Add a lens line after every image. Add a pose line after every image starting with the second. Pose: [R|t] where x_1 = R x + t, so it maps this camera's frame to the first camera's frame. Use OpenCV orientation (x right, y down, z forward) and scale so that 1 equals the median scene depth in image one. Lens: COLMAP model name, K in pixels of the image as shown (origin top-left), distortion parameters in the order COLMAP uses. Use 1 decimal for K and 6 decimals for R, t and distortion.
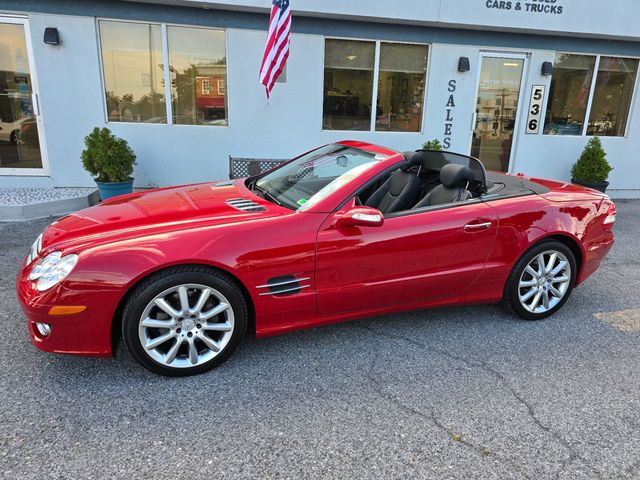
lens RADIAL K [[436.4, 0, 326.2], [0, 436.4, 239.2], [0, 0, 1]] dist [0.049026, -0.039578]
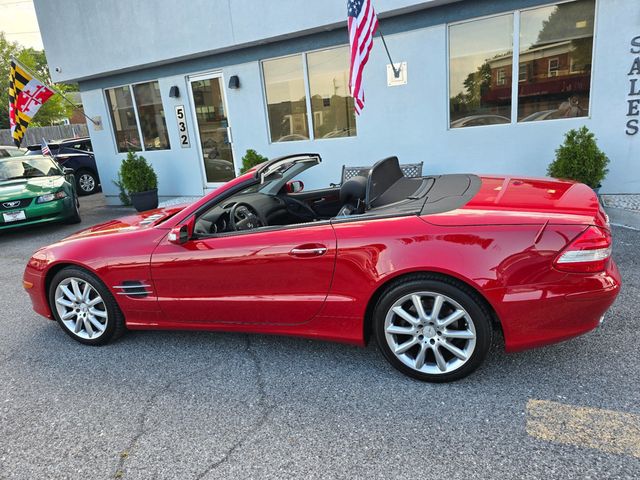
lens RADIAL K [[436.4, 0, 318.1], [0, 436.4, 239.7], [0, 0, 1]] dist [0.049026, -0.039578]
pose [[0.758400, 0.059209, -0.649094, 0.774717], [-0.056020, 0.998102, 0.025591, -0.063909], [0.649377, 0.016954, 0.760278, 0.297731]]
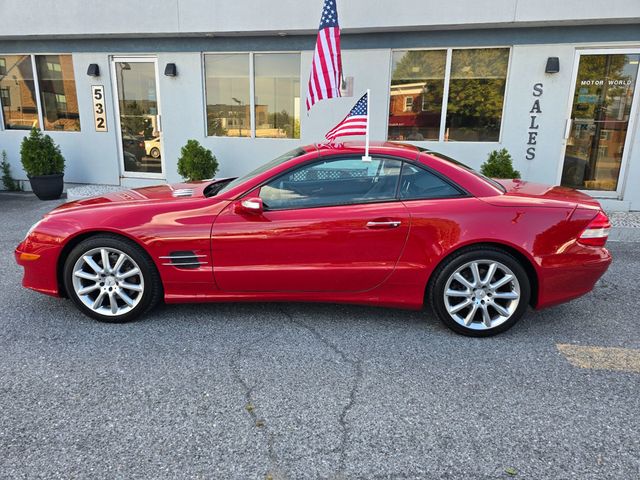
lens RADIAL K [[436.4, 0, 311.7], [0, 436.4, 236.1], [0, 0, 1]] dist [0.049026, -0.039578]
pose [[0.917046, 0.073343, -0.391978, 0.490169], [-0.093263, 0.995127, -0.031994, 0.036661], [0.387722, 0.065897, 0.919418, 0.036571]]
